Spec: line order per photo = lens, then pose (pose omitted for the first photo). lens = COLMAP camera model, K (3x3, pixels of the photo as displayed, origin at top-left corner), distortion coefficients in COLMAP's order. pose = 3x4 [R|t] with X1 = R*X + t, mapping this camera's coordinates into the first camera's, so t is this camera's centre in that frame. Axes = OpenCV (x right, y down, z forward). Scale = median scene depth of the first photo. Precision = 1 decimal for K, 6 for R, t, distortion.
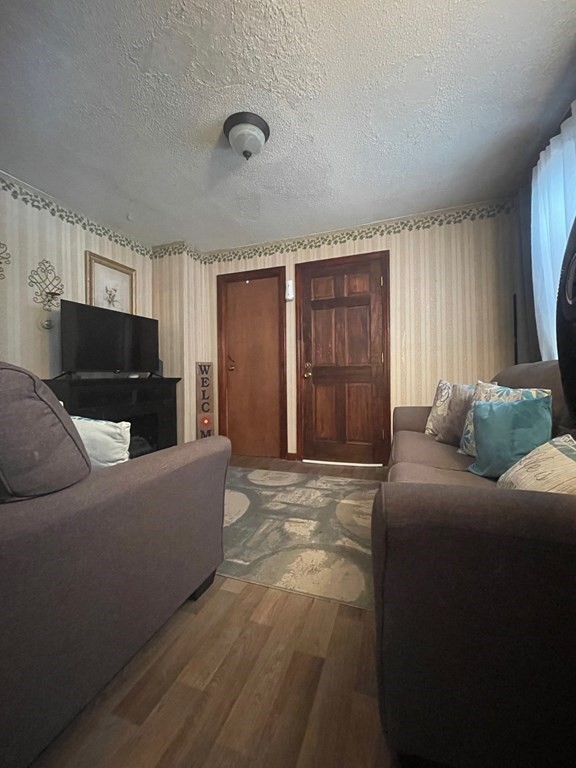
lens RADIAL K [[308.2, 0, 286.7], [0, 308.2, 383.1], [0, 0, 1]] dist [0.000031, -0.000032]
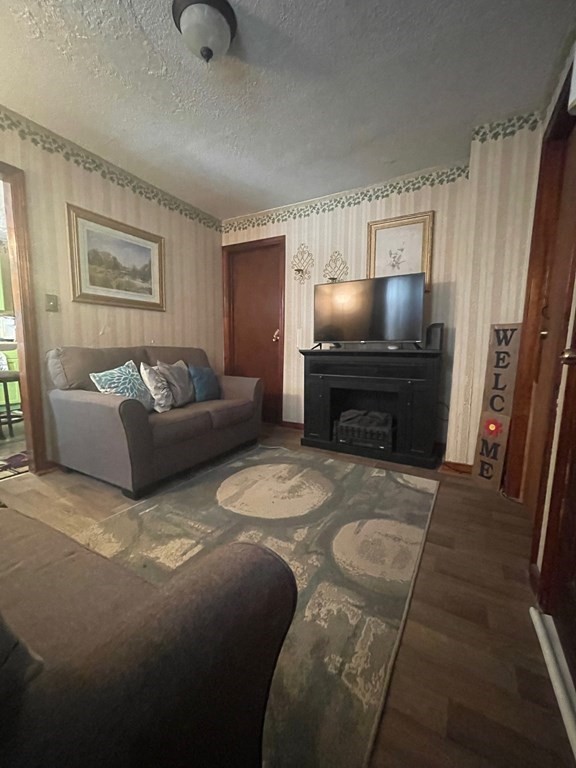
lens RADIAL K [[308.2, 0, 288.2], [0, 308.2, 380.4], [0, 0, 1]] dist [0.000031, -0.000032]
pose [[-0.159644, 0.132898, -0.978188, 0.495063], [-0.013829, 0.990498, 0.136828, -0.051610], [0.987078, 0.035372, -0.156289, 0.977659]]
